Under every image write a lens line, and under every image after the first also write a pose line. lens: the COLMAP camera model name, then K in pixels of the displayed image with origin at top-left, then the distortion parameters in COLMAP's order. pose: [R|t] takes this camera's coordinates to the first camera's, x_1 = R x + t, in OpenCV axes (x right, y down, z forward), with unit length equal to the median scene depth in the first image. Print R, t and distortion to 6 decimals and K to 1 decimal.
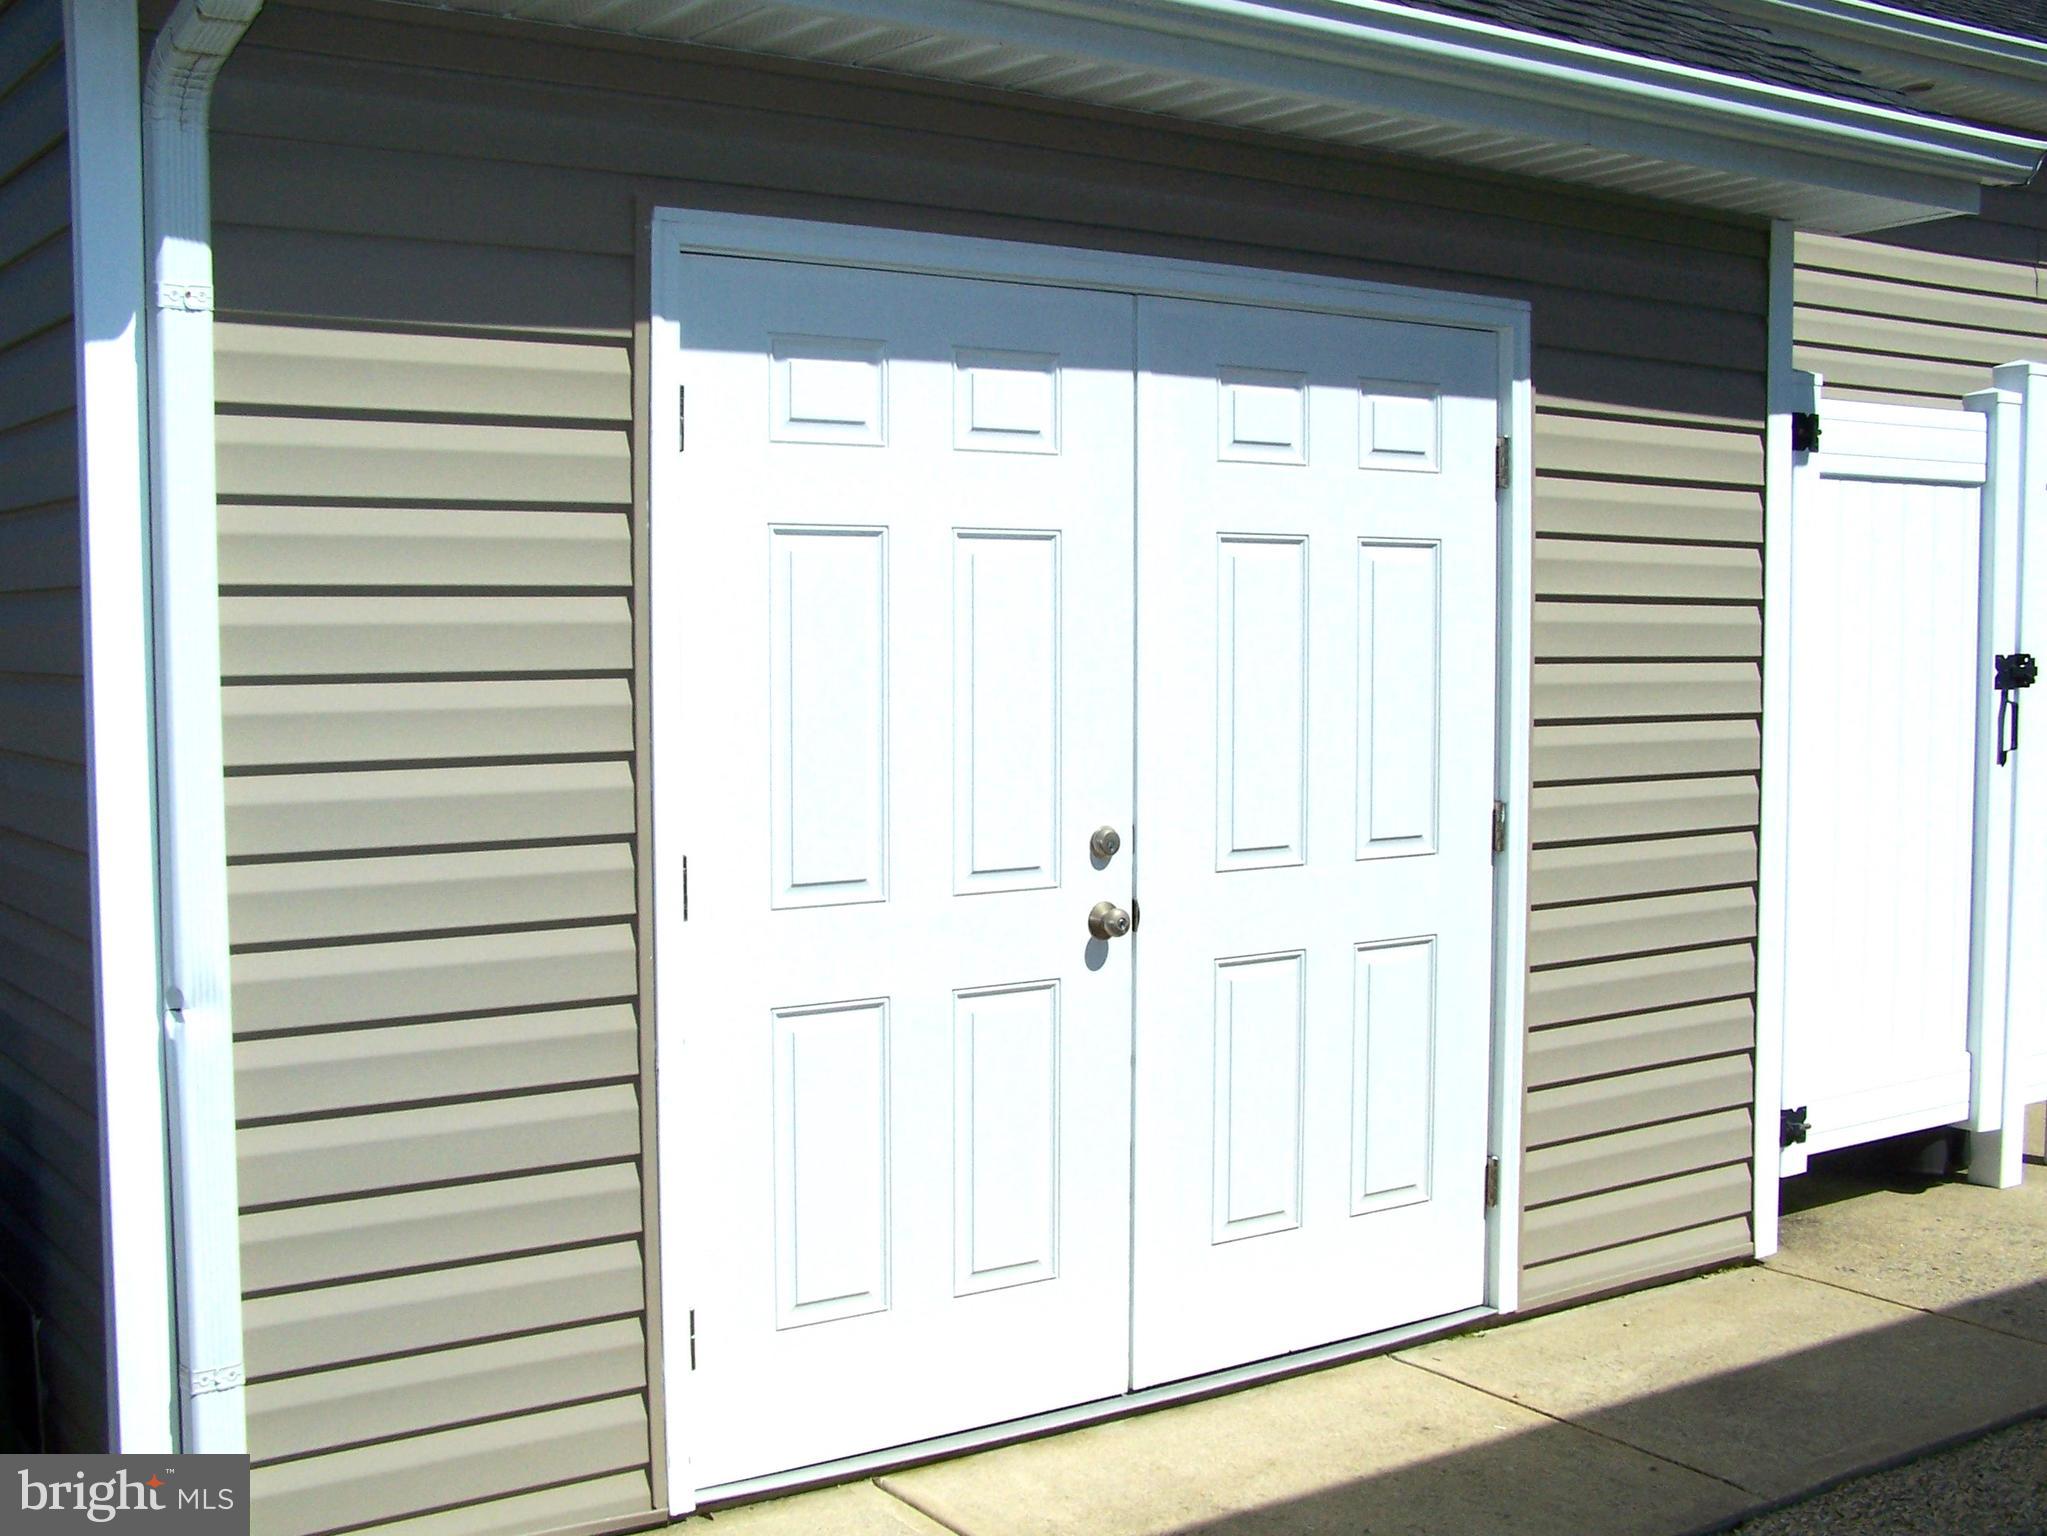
lens RADIAL K [[2317.3, 0, 1020.4], [0, 2317.3, 777.1], [0, 0, 1]] dist [-0.088582, 0.000000]
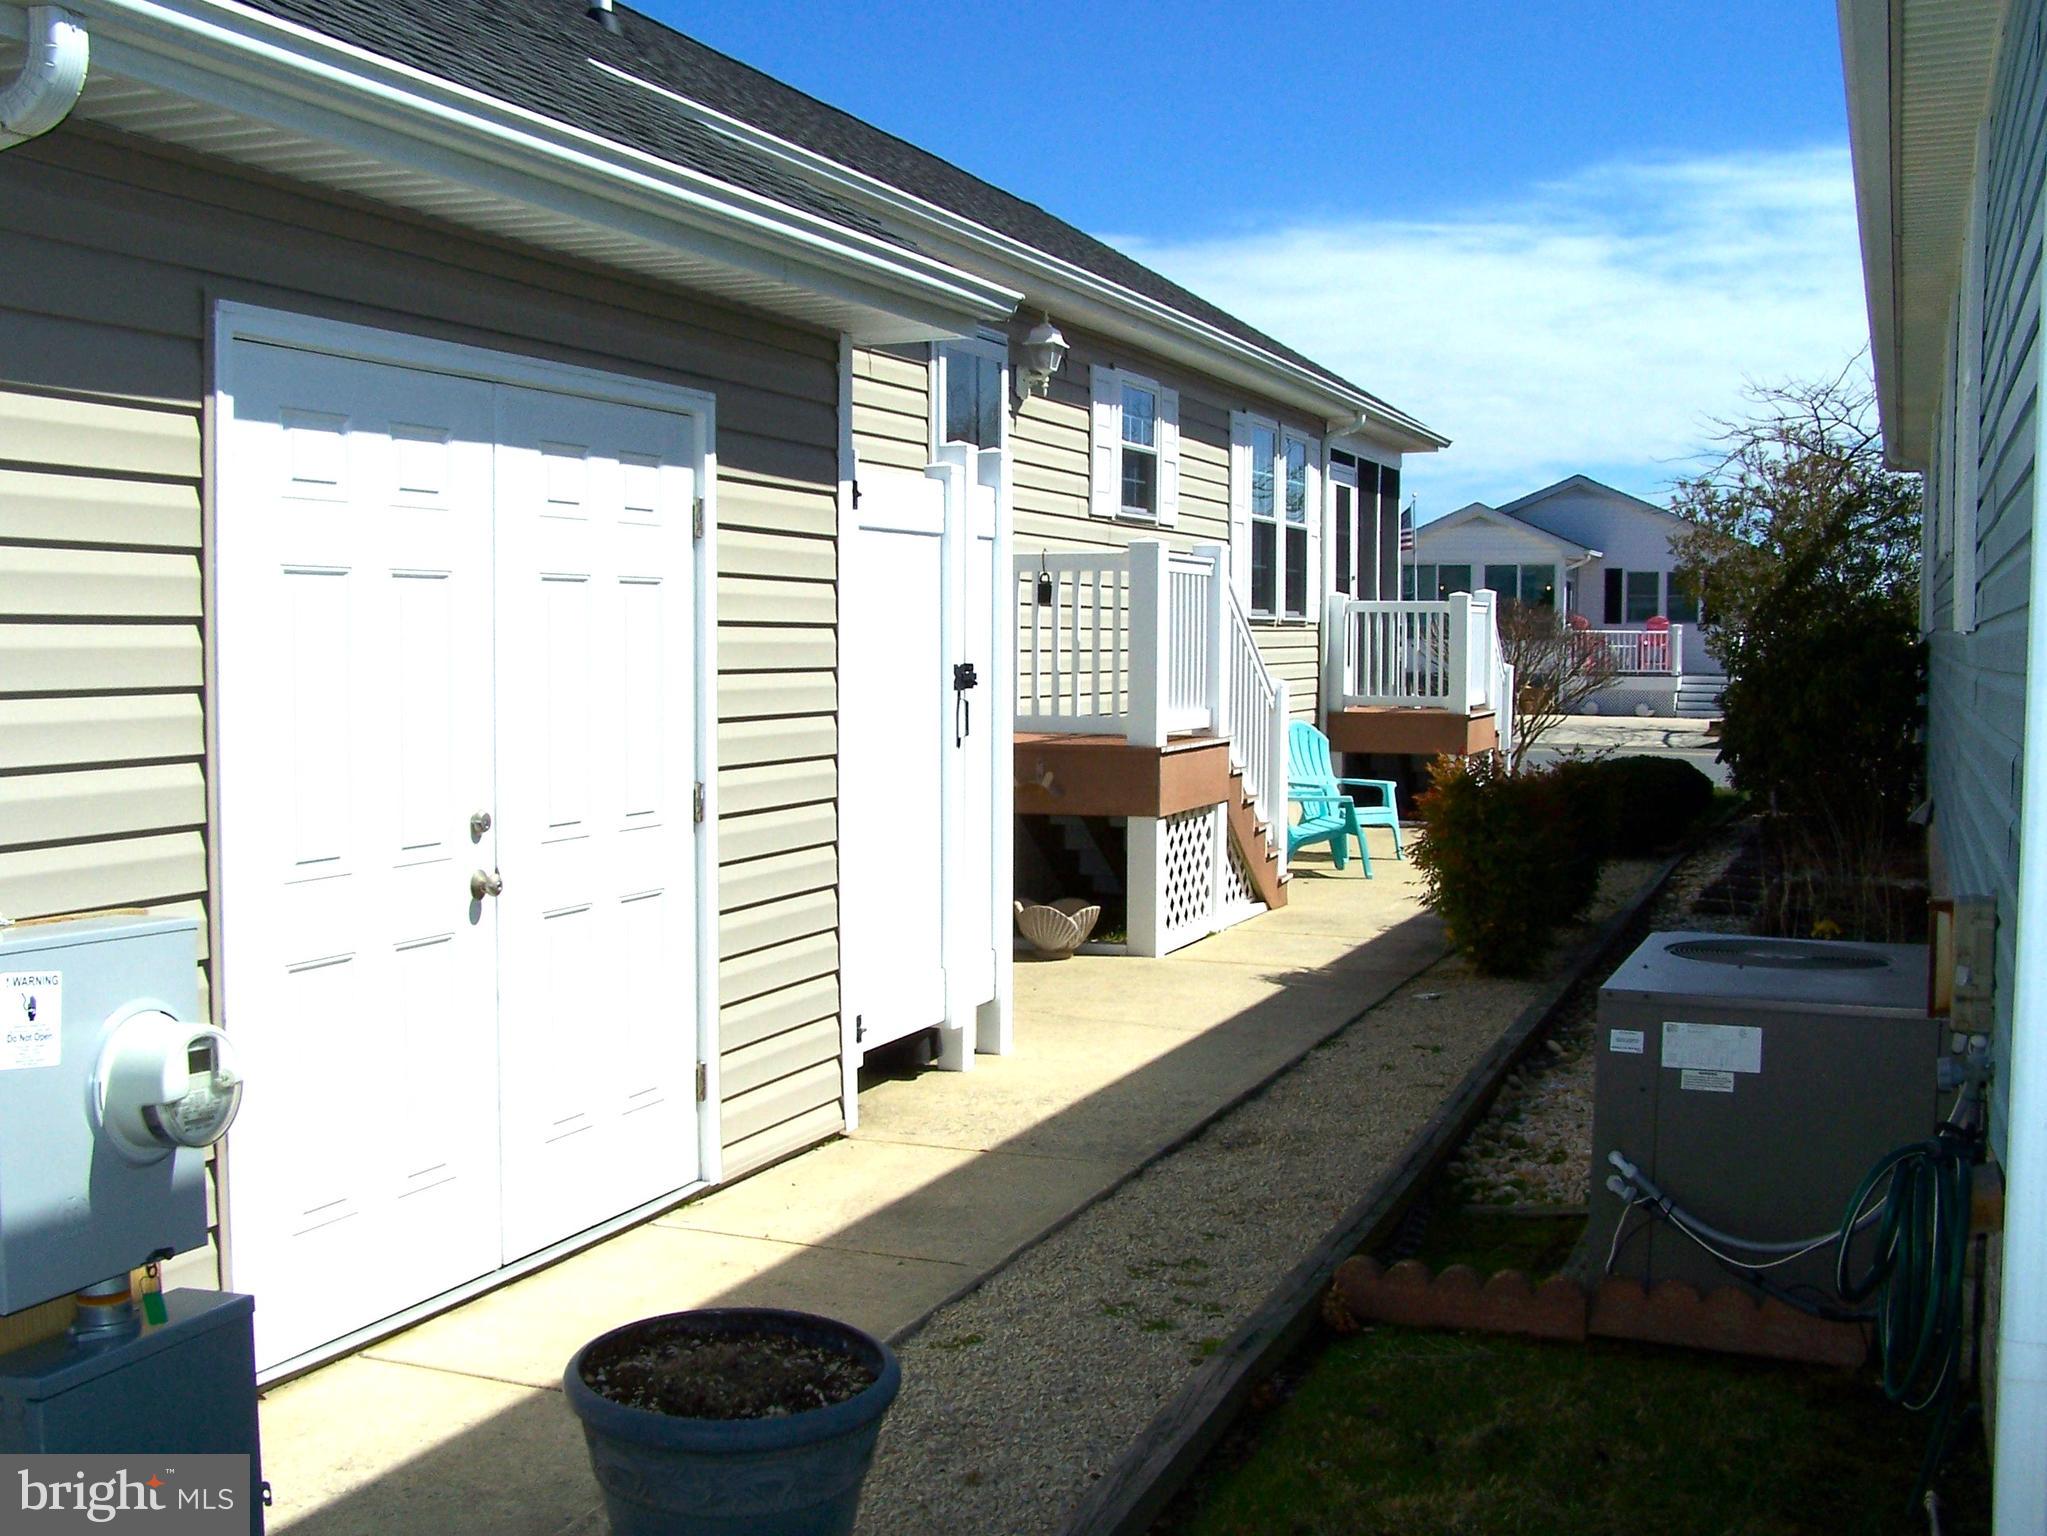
lens RADIAL K [[2317.3, 0, 1028.1], [0, 2317.3, 764.3], [0, 0, 1]] dist [-0.088582, 0.000000]
pose [[0.827718, -0.028974, 0.560396, -0.364958], [0.035011, 0.999387, -0.000041, 0.006901], [-0.560051, 0.019654, 0.828225, -0.165277]]
